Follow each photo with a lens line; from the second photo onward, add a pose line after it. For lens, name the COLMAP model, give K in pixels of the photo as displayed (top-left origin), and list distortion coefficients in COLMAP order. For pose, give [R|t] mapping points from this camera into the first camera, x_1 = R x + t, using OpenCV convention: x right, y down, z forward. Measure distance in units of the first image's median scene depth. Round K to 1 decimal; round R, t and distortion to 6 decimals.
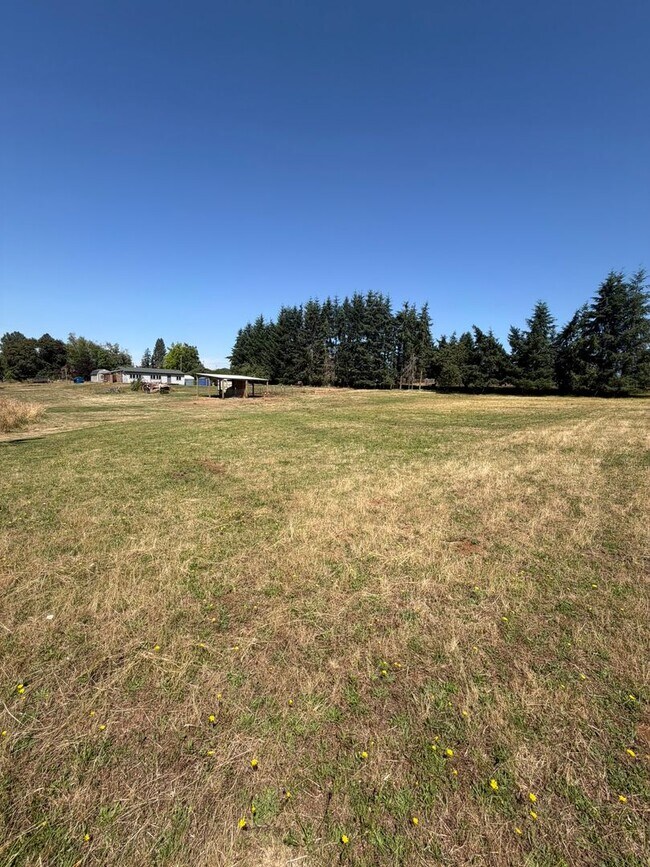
lens RADIAL K [[344.4, 0, 326.1], [0, 344.4, 433.4], [0, 0, 1]] dist [-0.002327, 0.000179]
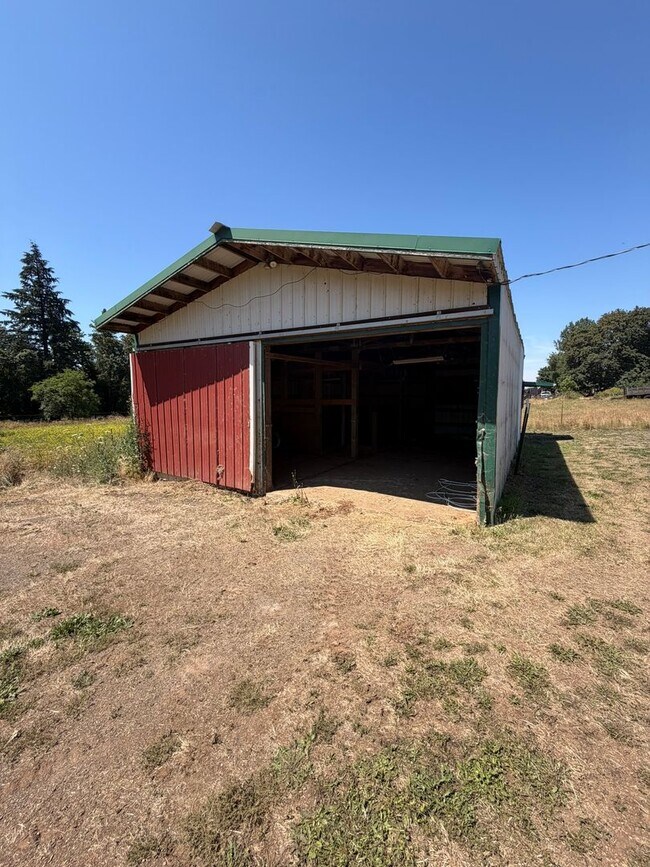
lens RADIAL K [[344.4, 0, 325.8], [0, 344.4, 429.7], [0, 0, 1]] dist [-0.002327, 0.000179]
pose [[0.234637, 0.070338, -0.969535, -0.481775], [-0.119312, 0.991921, 0.043088, -0.076802], [0.964733, 0.105567, 0.241133, 0.512331]]
